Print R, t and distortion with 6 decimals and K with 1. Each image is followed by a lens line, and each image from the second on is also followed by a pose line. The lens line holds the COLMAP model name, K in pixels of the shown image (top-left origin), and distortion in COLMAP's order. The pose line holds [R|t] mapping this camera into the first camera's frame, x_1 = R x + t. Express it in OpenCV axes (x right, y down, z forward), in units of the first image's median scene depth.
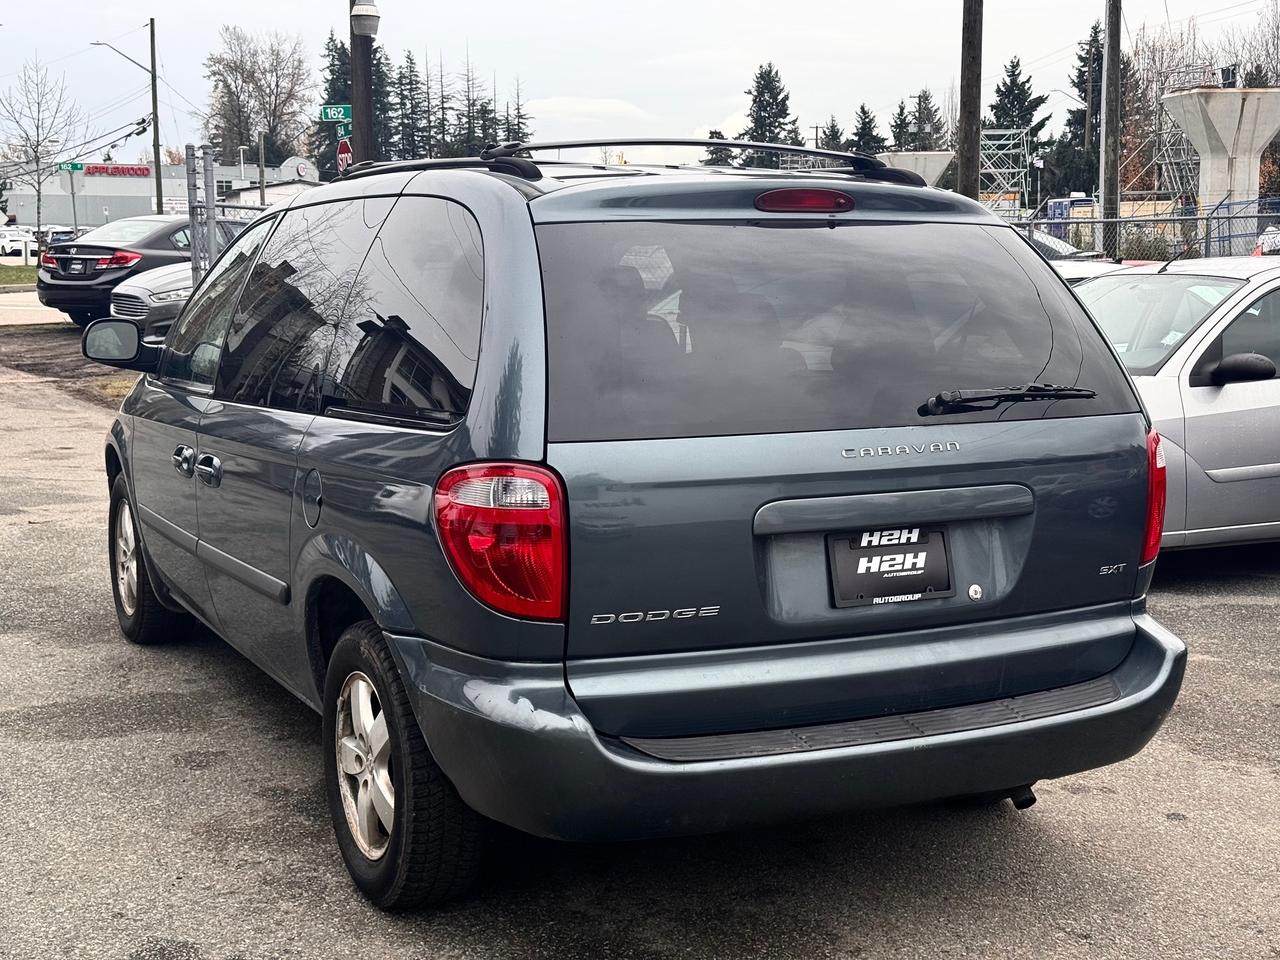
lens RADIAL K [[1778.0, 0, 643.2], [0, 1778.0, 488.3], [0, 0, 1]] dist [0.104109, 0.000000]
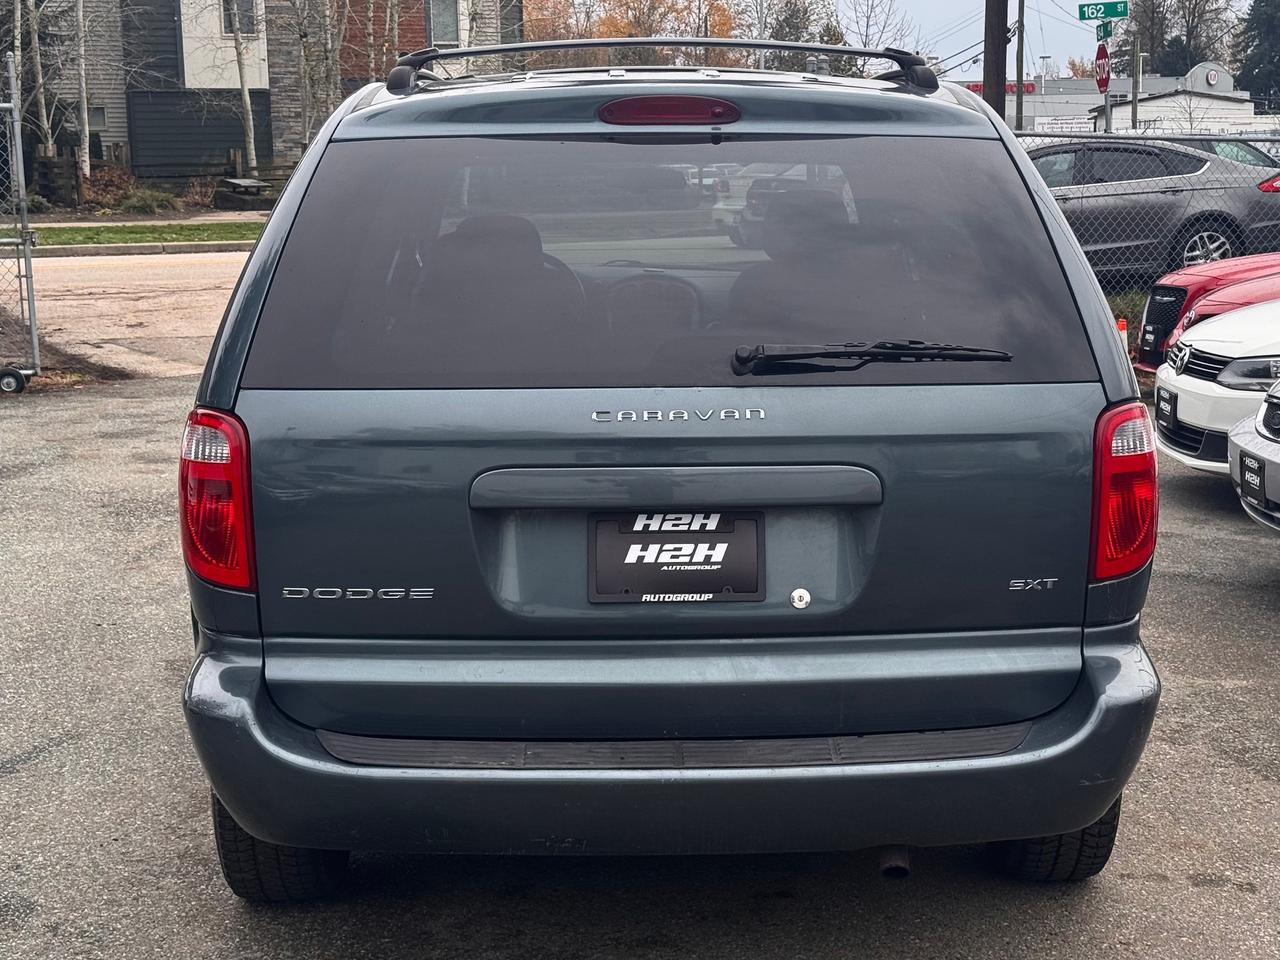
lens RADIAL K [[2084.2, 0, 658.3], [0, 2084.2, 460.1], [0, 0, 1]] dist [0.122312, 0.000000]
pose [[0.903452, 0.048515, -0.425936, 0.535587], [-0.047595, 0.998785, 0.012811, -0.012685], [0.426040, 0.008698, 0.904663, 0.131057]]
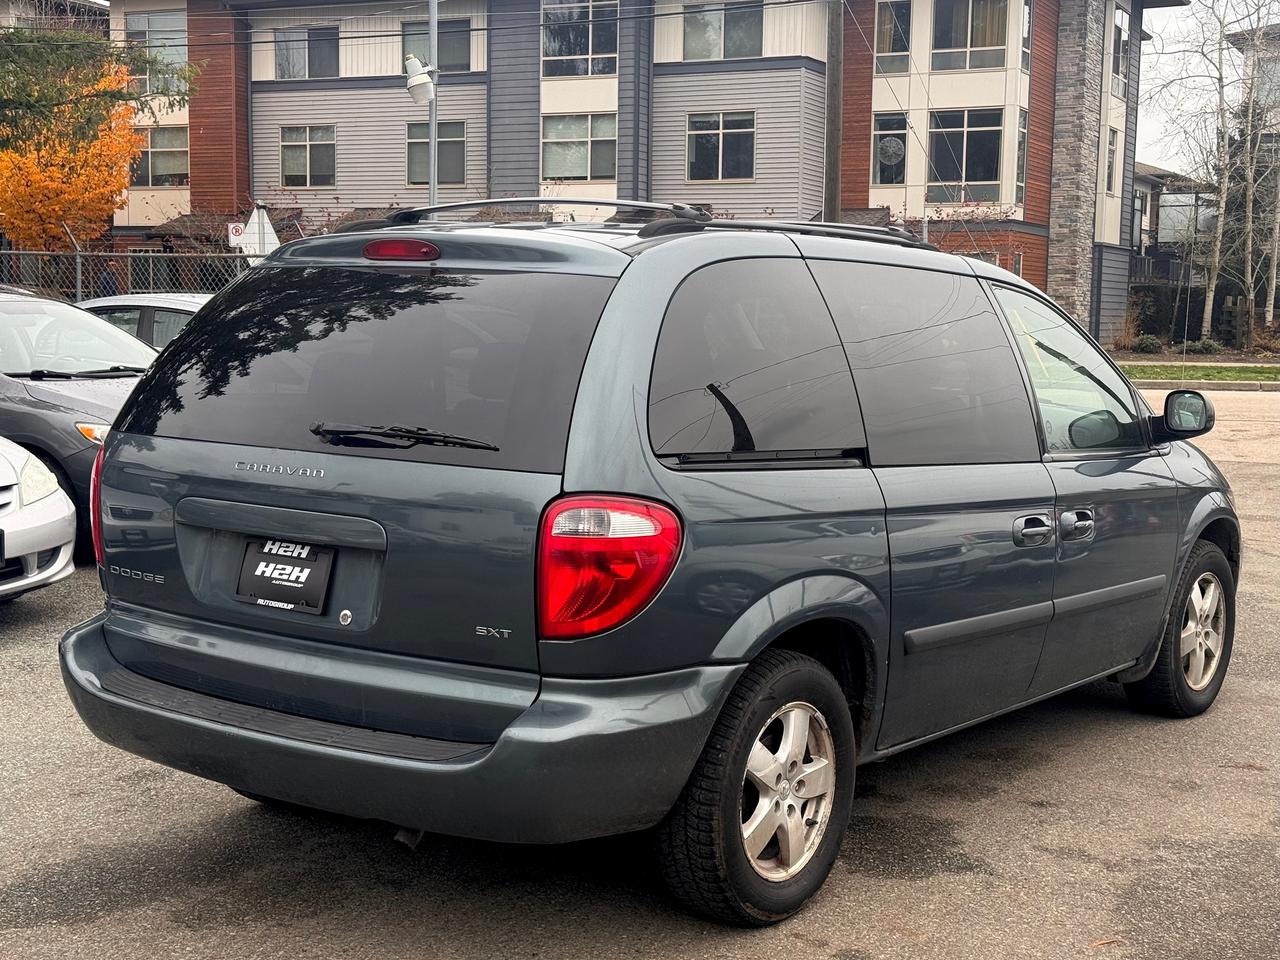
lens RADIAL K [[1778.0, 0, 631.1], [0, 1778.0, 473.7], [0, 0, 1]] dist [0.104109, 0.000000]
pose [[0.454105, 0.091301, -0.886258, 1.210271], [-0.145165, 0.989025, 0.027508, -0.080098], [0.879043, 0.116162, 0.462375, 0.668870]]
